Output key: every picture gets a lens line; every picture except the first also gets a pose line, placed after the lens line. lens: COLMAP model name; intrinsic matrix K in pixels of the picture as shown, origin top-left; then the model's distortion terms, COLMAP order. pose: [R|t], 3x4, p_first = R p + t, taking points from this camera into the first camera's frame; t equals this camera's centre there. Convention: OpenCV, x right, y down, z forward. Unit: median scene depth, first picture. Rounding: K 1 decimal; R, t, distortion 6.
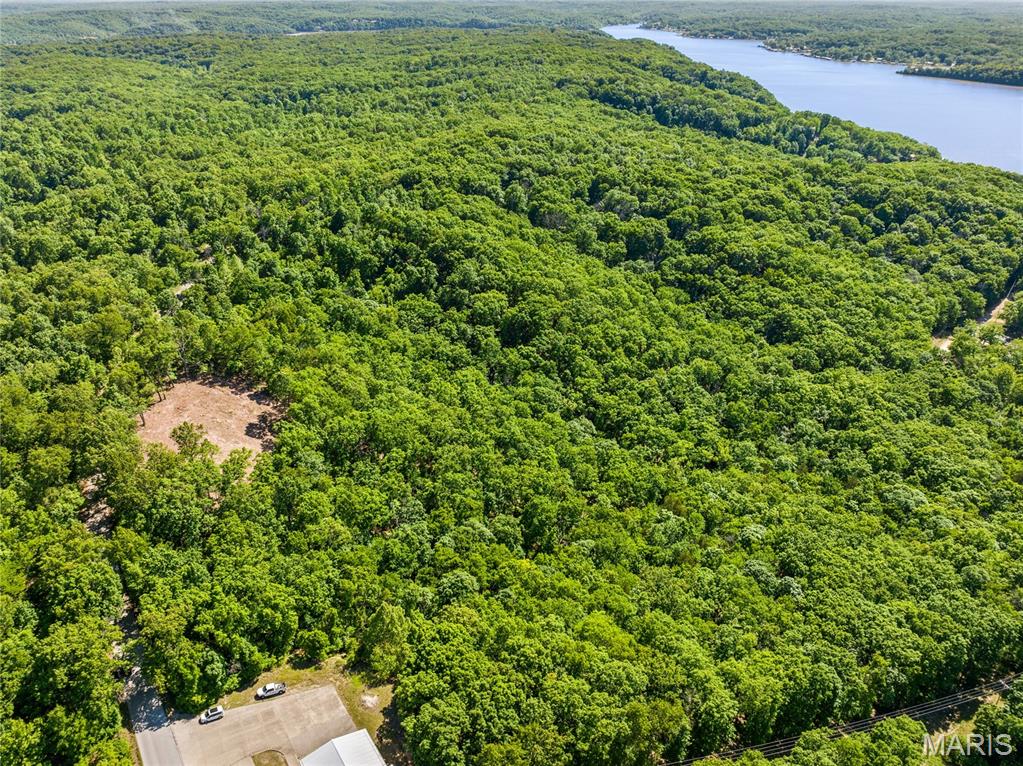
lens RADIAL K [[732.9, 0, 511.5], [0, 732.9, 383.0], [0, 0, 1]] dist [-0.012315, 0.003253]
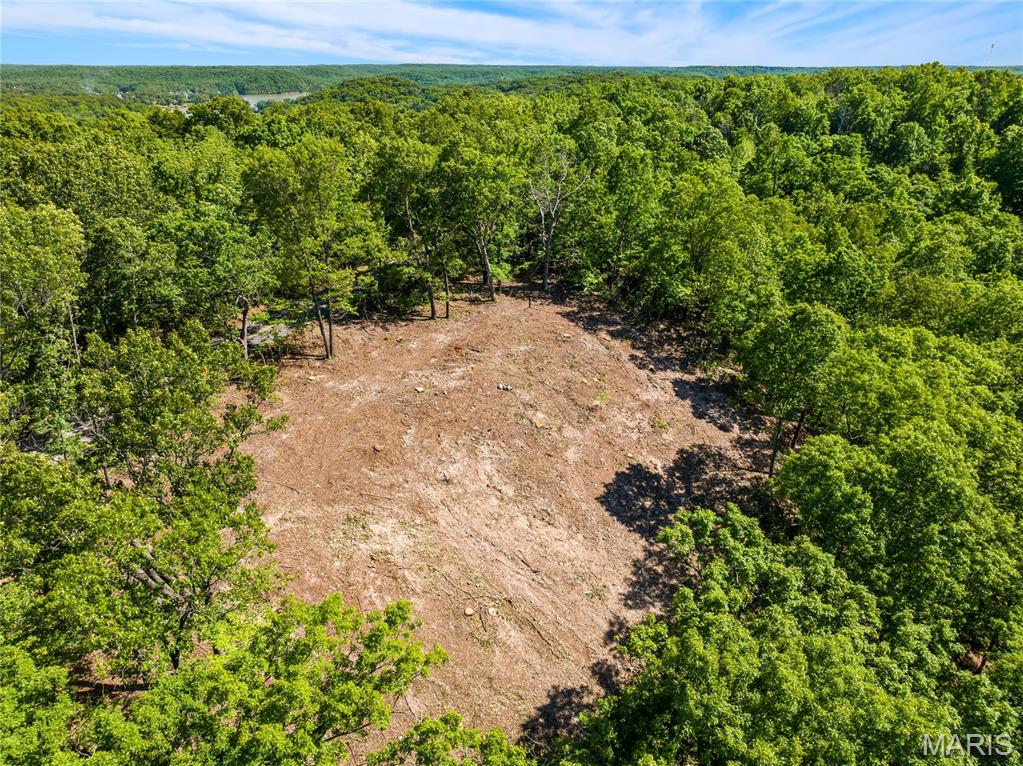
lens RADIAL K [[732.9, 0, 511.5], [0, 732.9, 383.0], [0, 0, 1]] dist [-0.012315, 0.003253]
pose [[0.746092, 0.252316, -0.616185, -0.219688], [-0.294682, 0.954982, 0.034238, 0.027990], [0.597084, 0.156034, 0.786857, 0.715562]]
